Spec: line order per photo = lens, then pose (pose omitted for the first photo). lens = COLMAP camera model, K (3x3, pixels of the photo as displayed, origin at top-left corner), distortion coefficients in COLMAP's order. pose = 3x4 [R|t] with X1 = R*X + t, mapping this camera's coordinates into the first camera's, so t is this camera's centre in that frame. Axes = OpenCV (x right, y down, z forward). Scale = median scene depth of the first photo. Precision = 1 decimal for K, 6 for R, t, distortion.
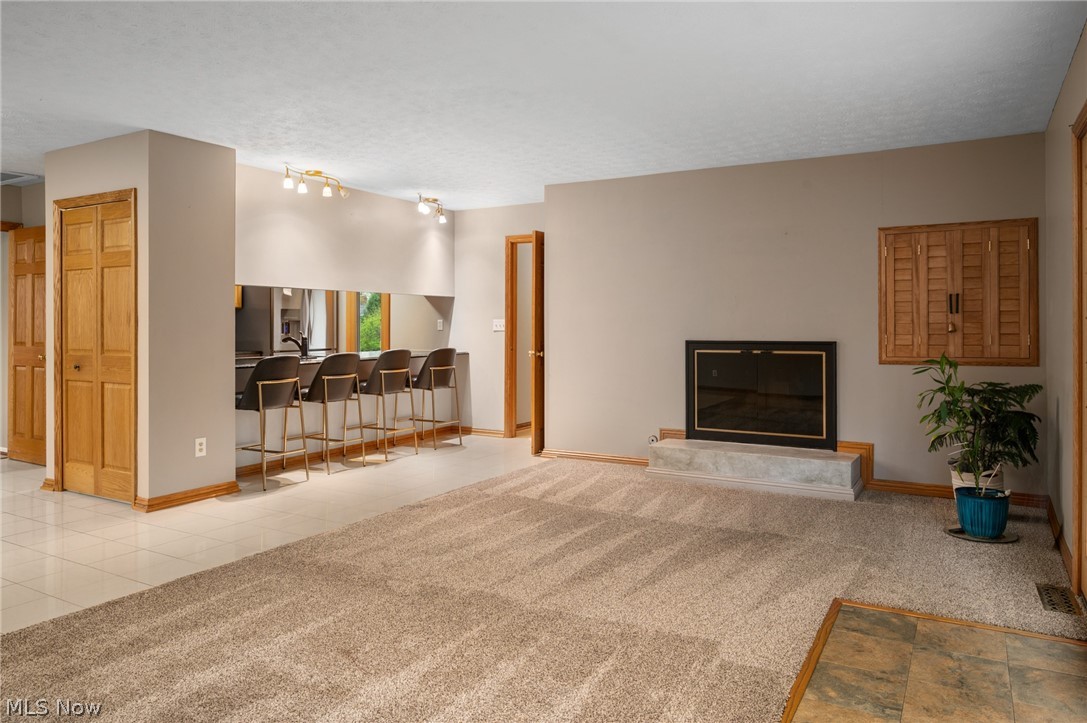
lens RADIAL K [[727.6, 0, 548.5], [0, 727.6, 320.4], [0, 0, 1]] dist [-0.006435, 0.004832]
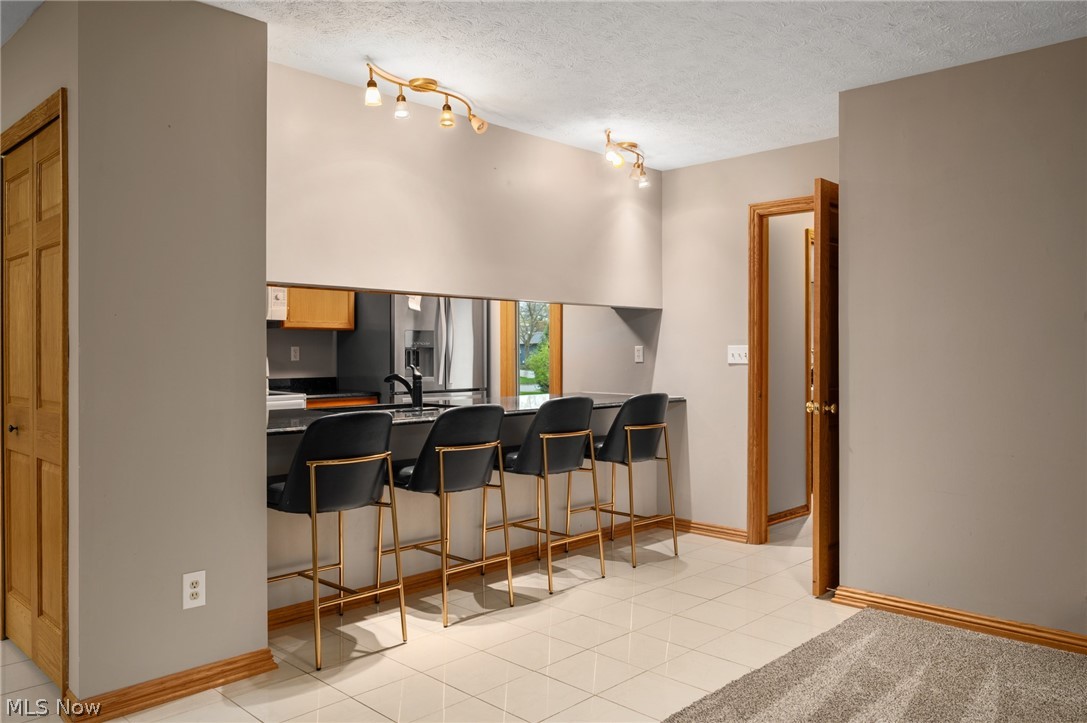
lens RADIAL K [[805.5, 0, 545.5], [0, 805.5, 351.4], [0, 0, 1]] dist [0.003527, -0.004022]
pose [[0.969629, 0.000079, -0.244581, -0.083263], [0.000881, 0.999992, 0.003816, 0.001813], [0.244579, -0.003916, 0.969621, 0.445087]]
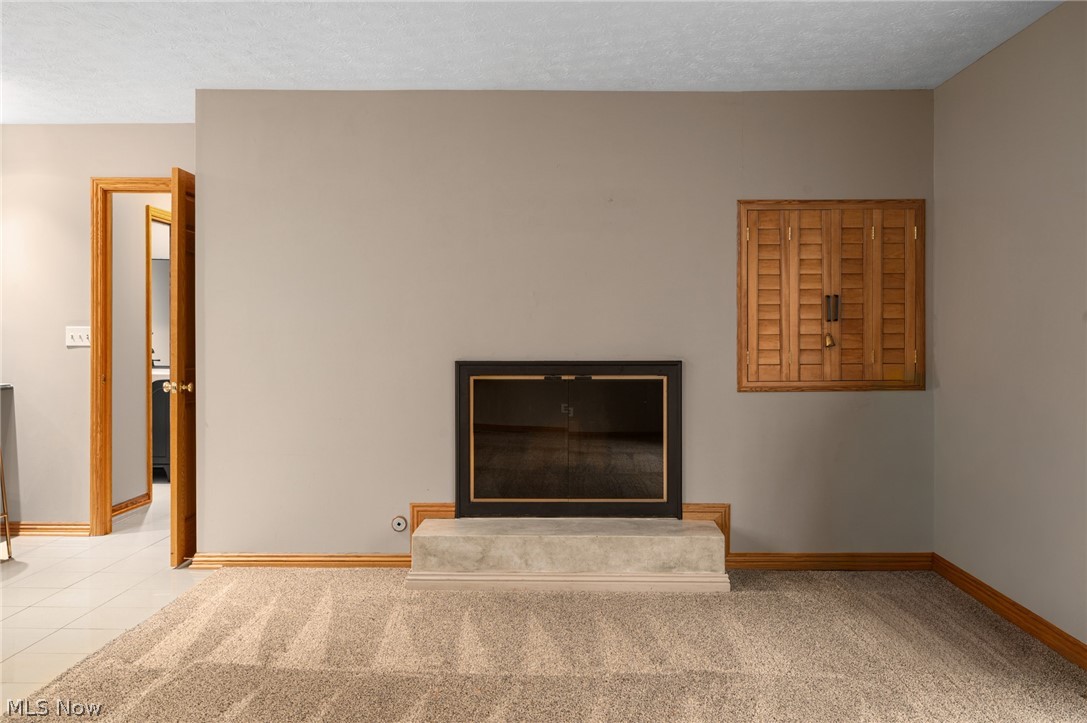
lens RADIAL K [[939.8, 0, 551.5], [0, 939.8, 342.9], [0, 0, 1]] dist [0.000992, 0.003656]
pose [[0.874270, -0.001934, 0.485436, -0.141688], [-0.004407, 0.999919, 0.011919, 0.001835], [-0.485420, -0.012560, 0.874191, 0.266489]]
